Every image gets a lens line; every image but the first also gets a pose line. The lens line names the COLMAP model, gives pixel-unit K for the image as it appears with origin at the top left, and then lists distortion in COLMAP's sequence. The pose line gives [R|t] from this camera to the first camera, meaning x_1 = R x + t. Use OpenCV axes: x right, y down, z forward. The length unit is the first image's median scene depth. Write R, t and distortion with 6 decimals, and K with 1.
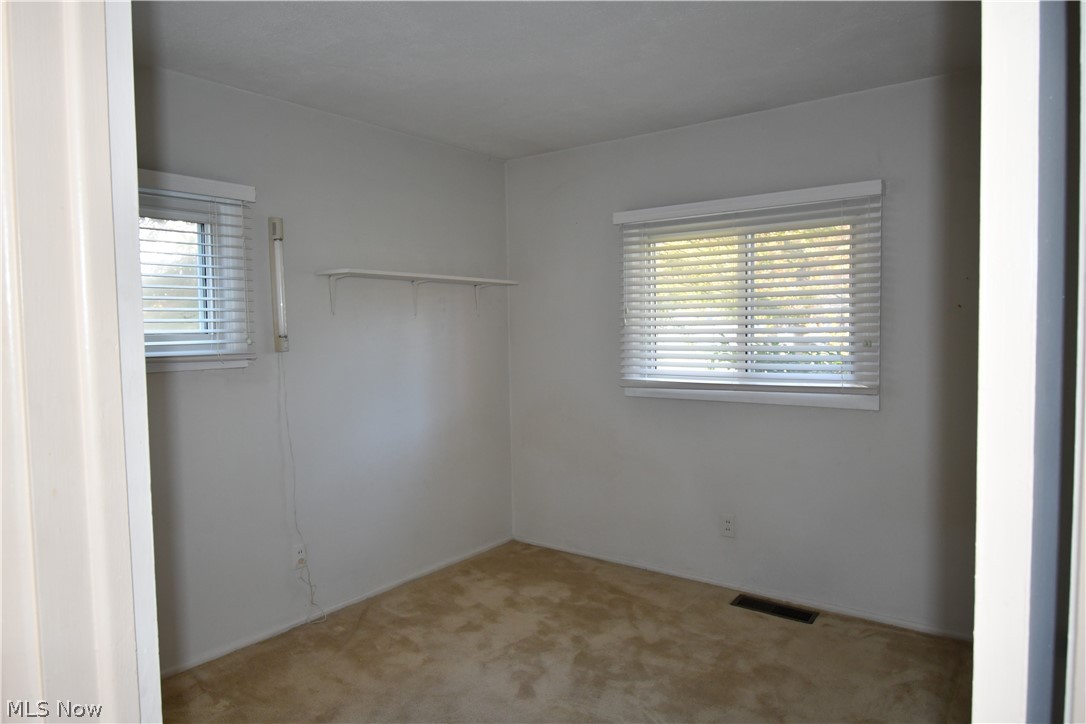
lens RADIAL K [[693.7, 0, 543.0], [0, 693.7, 362.0], [0, 0, 1]] dist [0.001547, -0.021490]
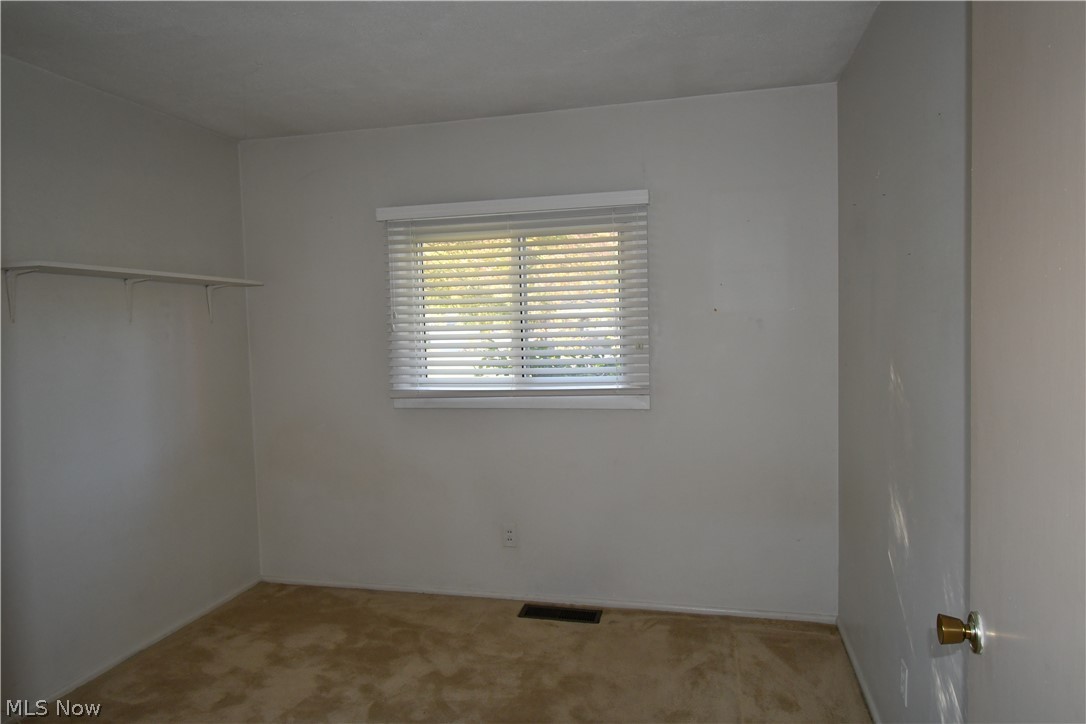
lens RADIAL K [[693.7, 0, 543.0], [0, 693.7, 362.0], [0, 0, 1]] dist [0.001547, -0.021490]
pose [[0.917097, -0.029023, 0.397606, -0.072767], [0.031898, 0.999491, -0.000617, -0.005718], [-0.397386, 0.013248, 0.917556, 0.087085]]
